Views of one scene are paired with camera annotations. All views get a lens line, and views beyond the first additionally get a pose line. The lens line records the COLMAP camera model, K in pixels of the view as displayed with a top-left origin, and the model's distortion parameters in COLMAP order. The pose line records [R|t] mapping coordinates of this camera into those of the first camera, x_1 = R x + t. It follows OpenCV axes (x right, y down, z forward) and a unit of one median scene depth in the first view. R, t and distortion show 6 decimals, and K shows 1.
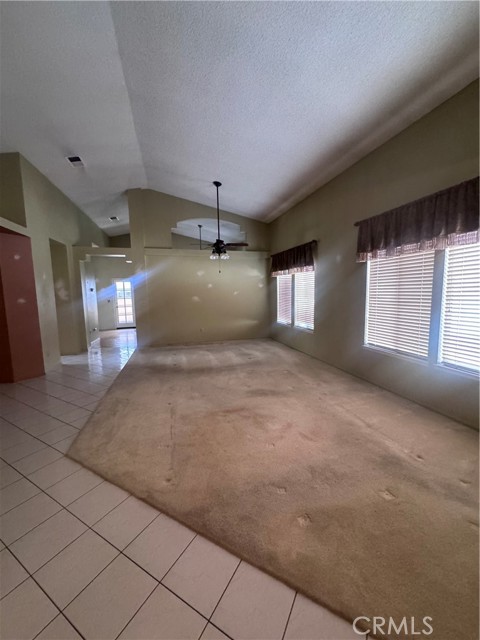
lens RADIAL K [[256.2, 0, 239.5], [0, 256.2, 318.7], [0, 0, 1]] dist [-0.002515, -0.000344]
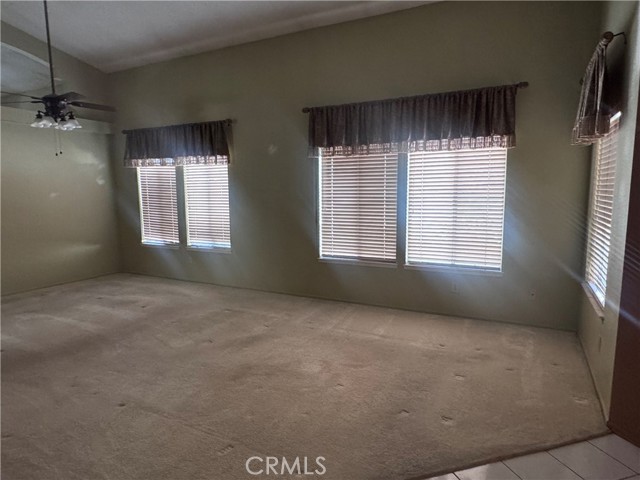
lens RADIAL K [[397.6, 0, 318.7], [0, 397.6, 242.3], [0, 0, 1]] dist [-0.004413, -0.001005]
pose [[0.685140, -0.085358, 0.723393, -0.493370], [0.072380, 0.996173, 0.048992, -0.011739], [-0.724806, 0.018793, 0.688697, 0.116796]]
